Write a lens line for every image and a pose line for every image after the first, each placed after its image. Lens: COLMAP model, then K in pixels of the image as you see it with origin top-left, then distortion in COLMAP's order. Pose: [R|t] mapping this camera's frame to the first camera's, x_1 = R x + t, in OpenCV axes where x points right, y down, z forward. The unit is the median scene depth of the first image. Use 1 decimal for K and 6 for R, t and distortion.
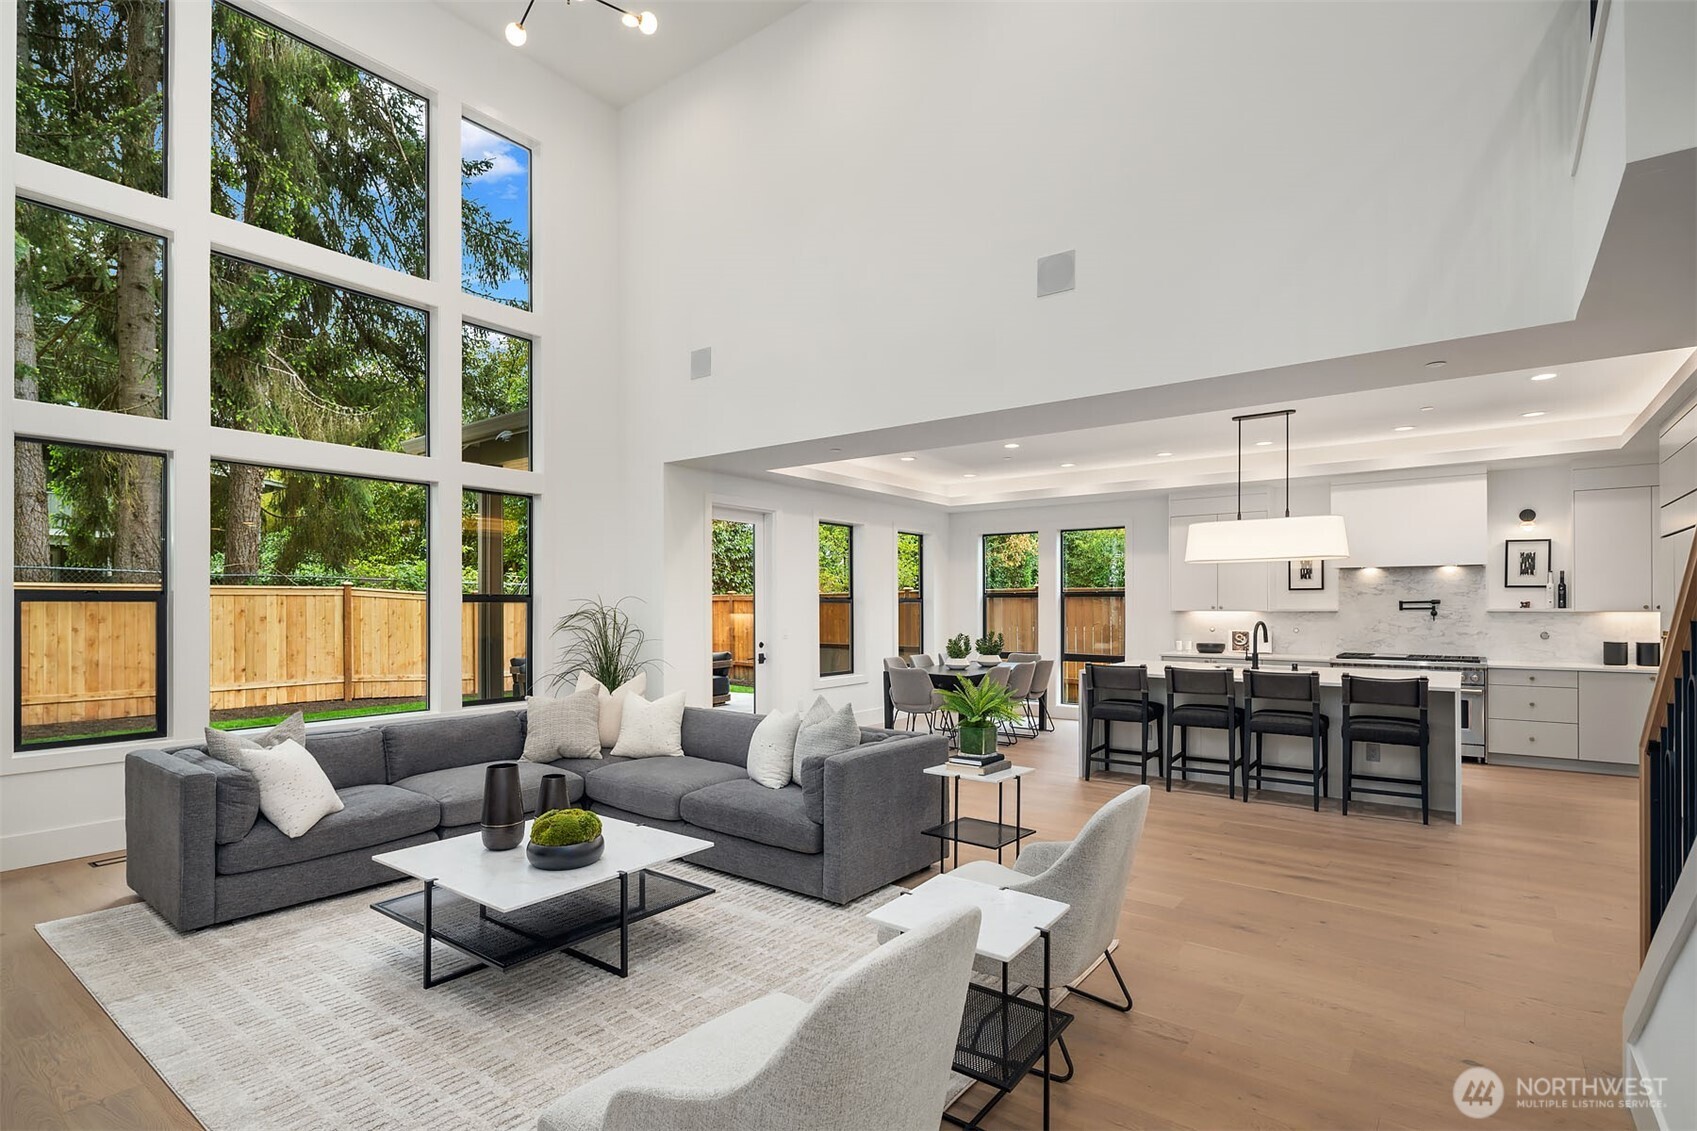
lens RADIAL K [[838.1, 0, 823.1], [0, 838.1, 597.4], [0, 0, 1]] dist [0.011312, -0.007200]
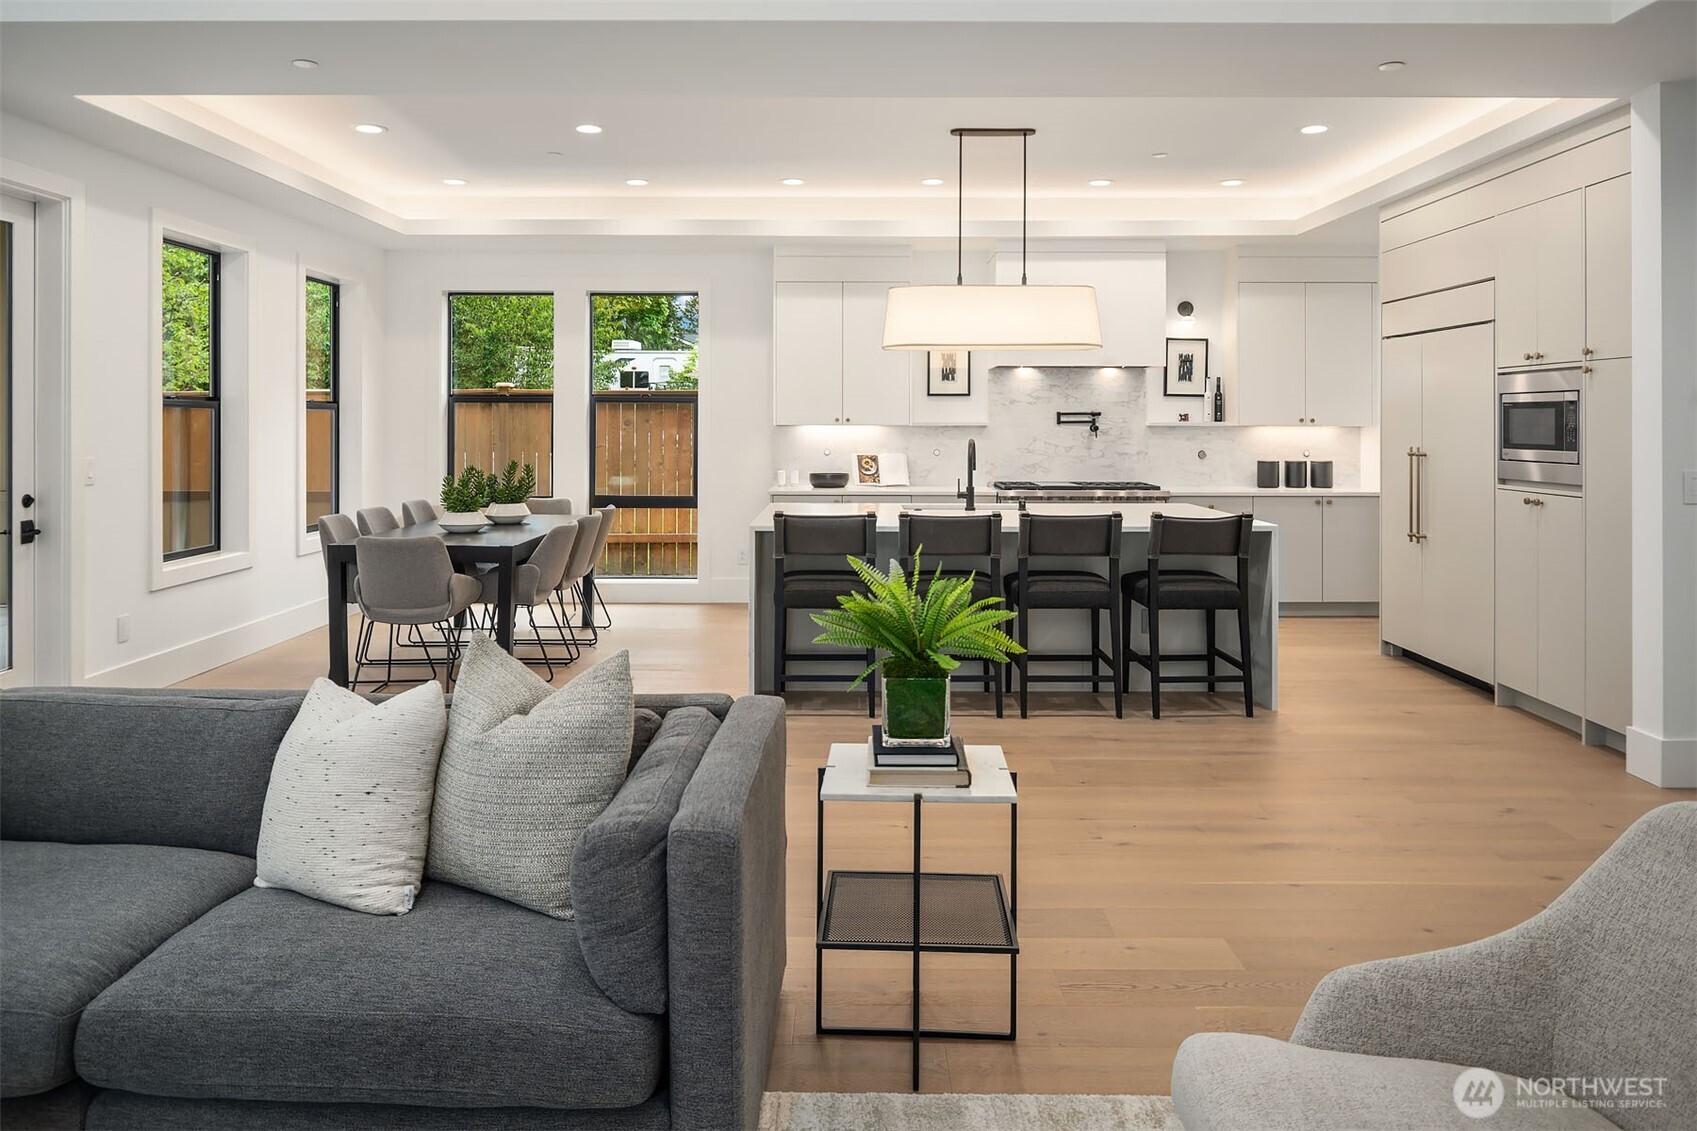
lens RADIAL K [[1185.7, 0, 851.8], [0, 1185.7, 402.7], [0, 0, 1]] dist [0.001573, -0.005669]
pose [[0.791590, 0.013853, 0.610895, -0.115981], [-0.009358, 0.999901, -0.010548, 0.008663], [-0.610981, 0.002633, 0.791641, 0.263061]]
